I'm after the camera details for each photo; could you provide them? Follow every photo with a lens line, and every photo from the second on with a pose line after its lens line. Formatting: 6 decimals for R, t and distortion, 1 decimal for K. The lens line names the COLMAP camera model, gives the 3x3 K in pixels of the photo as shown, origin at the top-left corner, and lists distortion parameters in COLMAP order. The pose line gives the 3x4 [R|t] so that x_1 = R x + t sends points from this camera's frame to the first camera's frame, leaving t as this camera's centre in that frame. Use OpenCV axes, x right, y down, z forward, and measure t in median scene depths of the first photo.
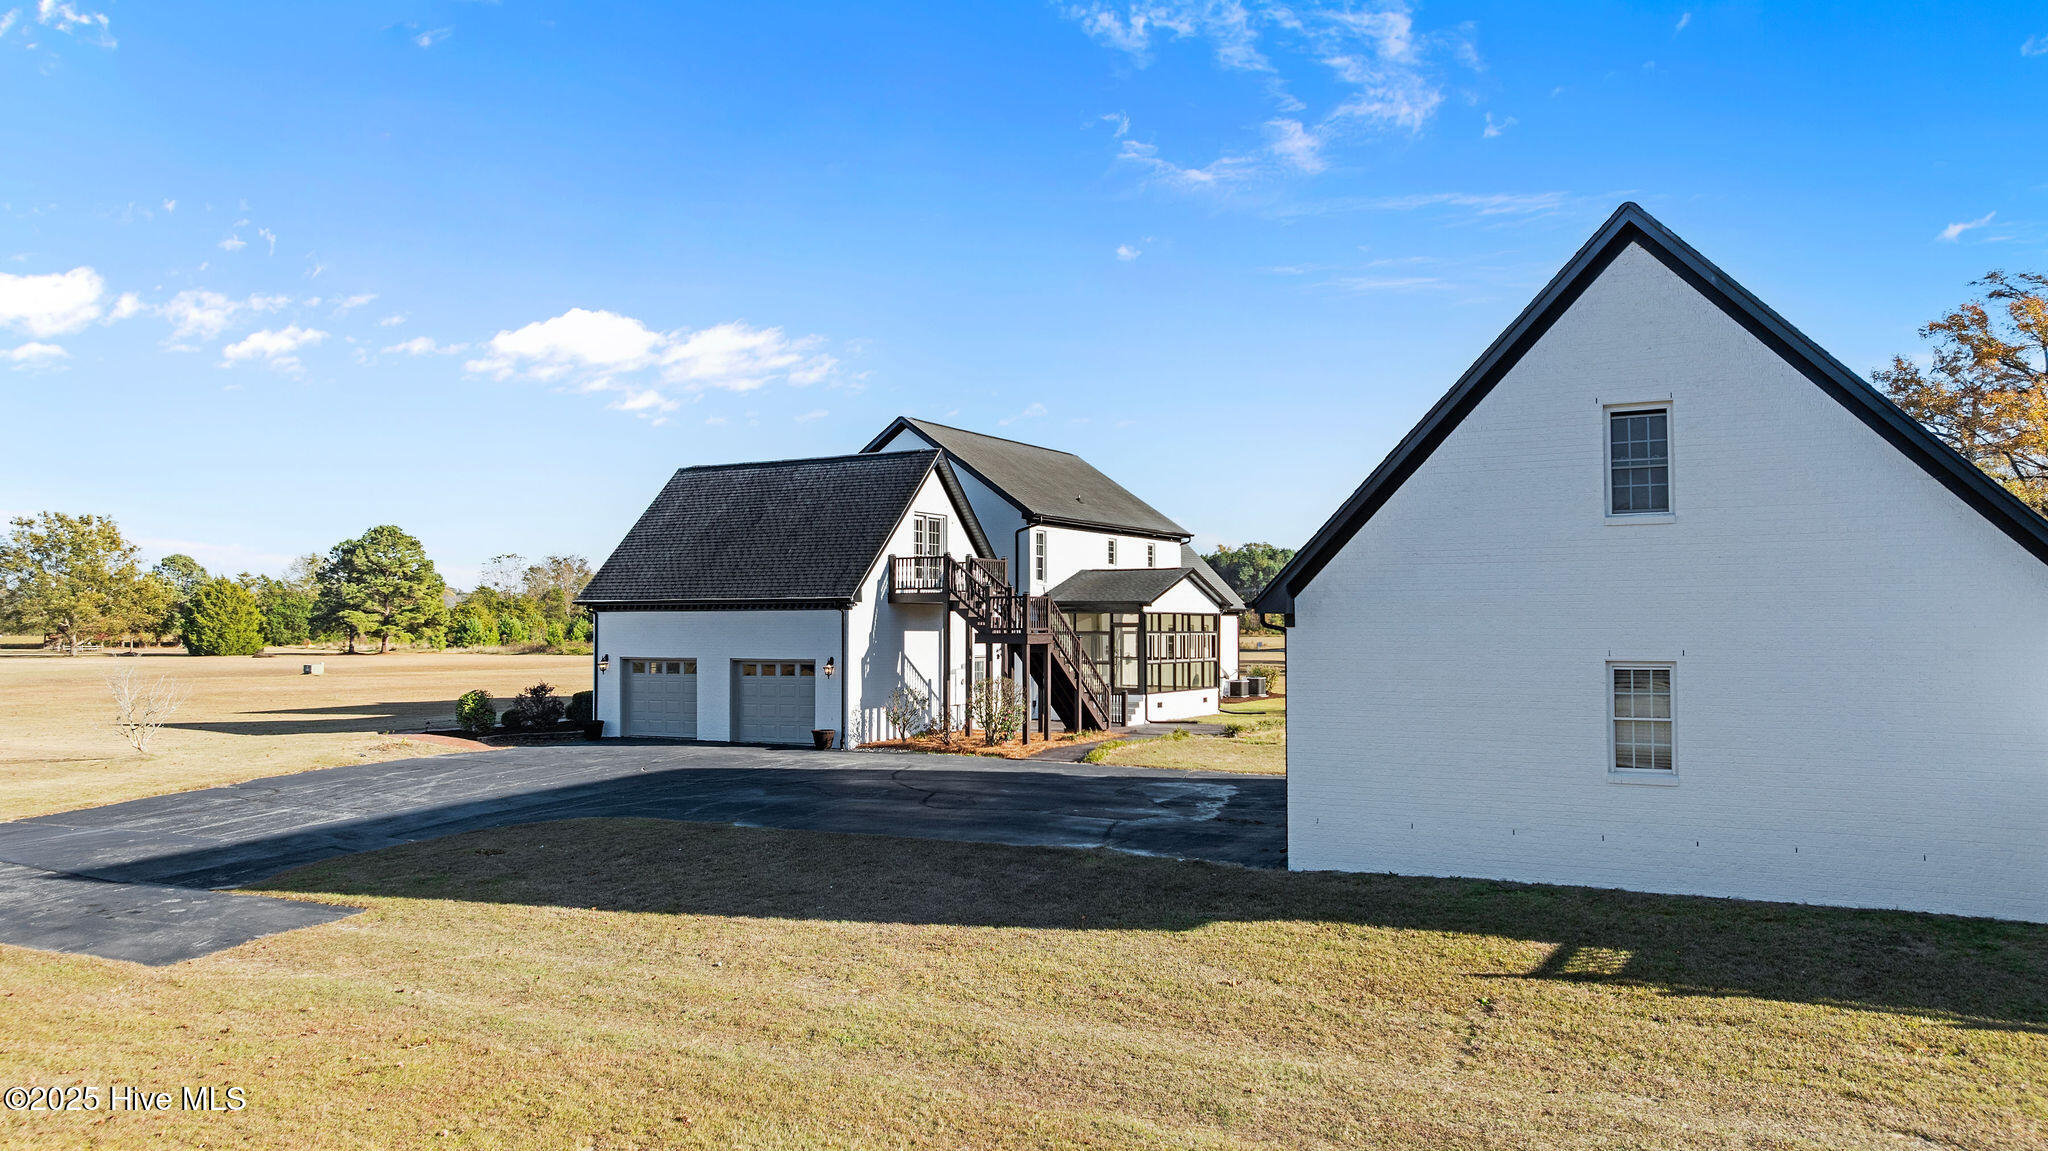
lens RADIAL K [[1458.9, 0, 1024.0], [0, 1458.9, 575.5], [0, 0, 1]] dist [-0.006244, -0.001710]
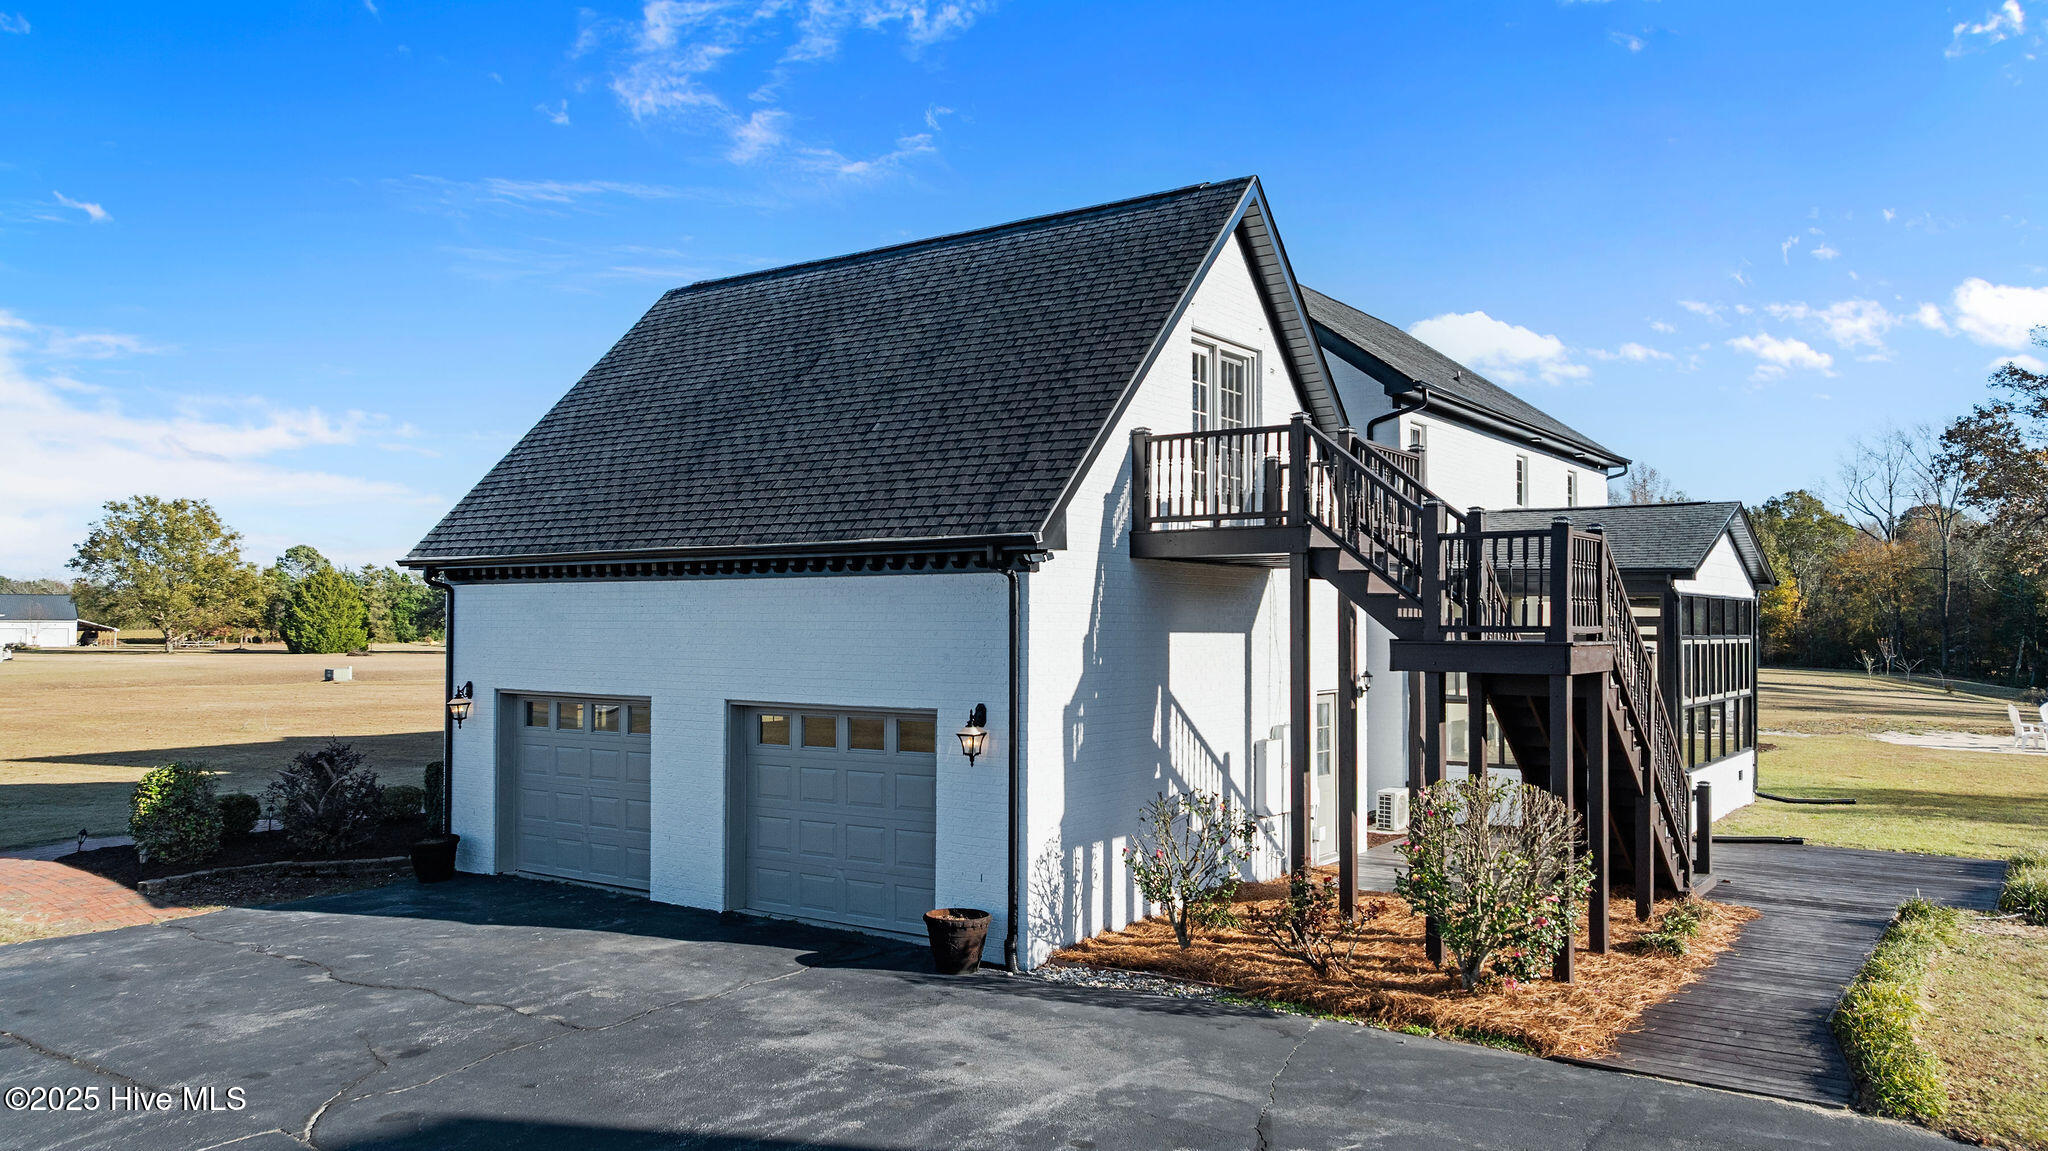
lens RADIAL K [[1471.1, 0, 1015.3], [0, 1471.1, 567.0], [0, 0, 1]] dist [-0.007463, -0.005676]
pose [[0.993703, 0.000578, -0.112046, -0.073258], [-0.001136, 0.999987, -0.004920, 0.021265], [0.112041, 0.005016, 0.993691, 0.566360]]
